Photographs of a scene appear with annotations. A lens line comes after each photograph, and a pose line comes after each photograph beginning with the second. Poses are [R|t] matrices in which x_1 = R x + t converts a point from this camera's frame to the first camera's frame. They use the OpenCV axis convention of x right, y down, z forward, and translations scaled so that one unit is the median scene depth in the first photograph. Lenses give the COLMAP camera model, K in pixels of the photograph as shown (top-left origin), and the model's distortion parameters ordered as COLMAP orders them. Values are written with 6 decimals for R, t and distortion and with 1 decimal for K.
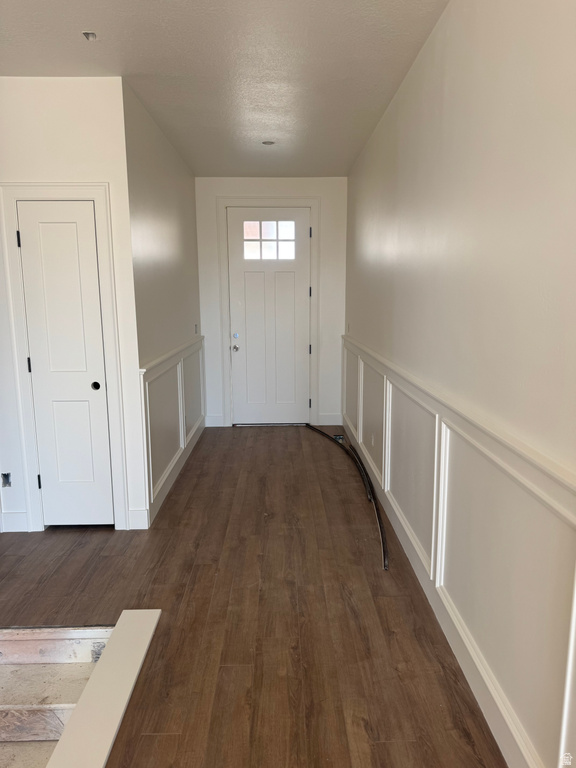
lens RADIAL K [[542.2, 0, 291.9], [0, 542.2, 386.3], [0, 0, 1]] dist [0.034796, -0.038555]
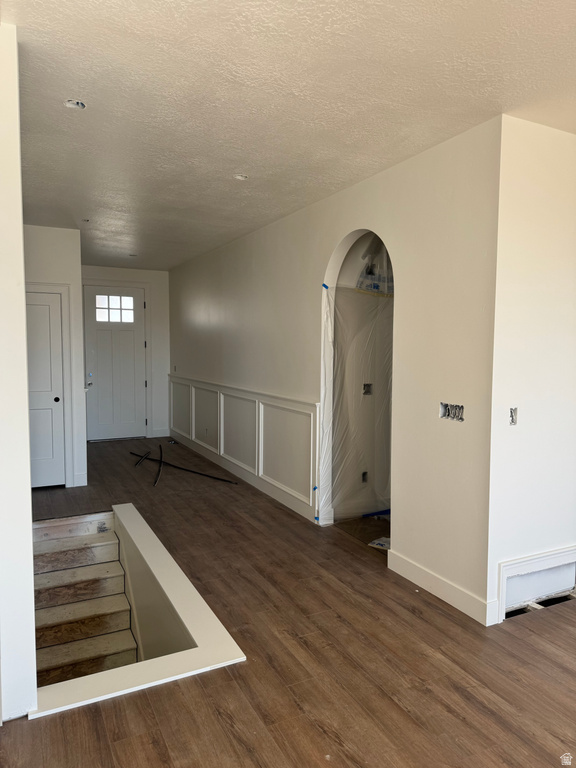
lens RADIAL K [[542.2, 0, 291.9], [0, 542.2, 386.3], [0, 0, 1]] dist [0.034796, -0.038555]
pose [[0.901036, -0.018817, 0.433336, -0.460435], [0.058594, 0.995181, -0.078620, 0.141349], [-0.429768, 0.096230, 0.897797, -0.883143]]
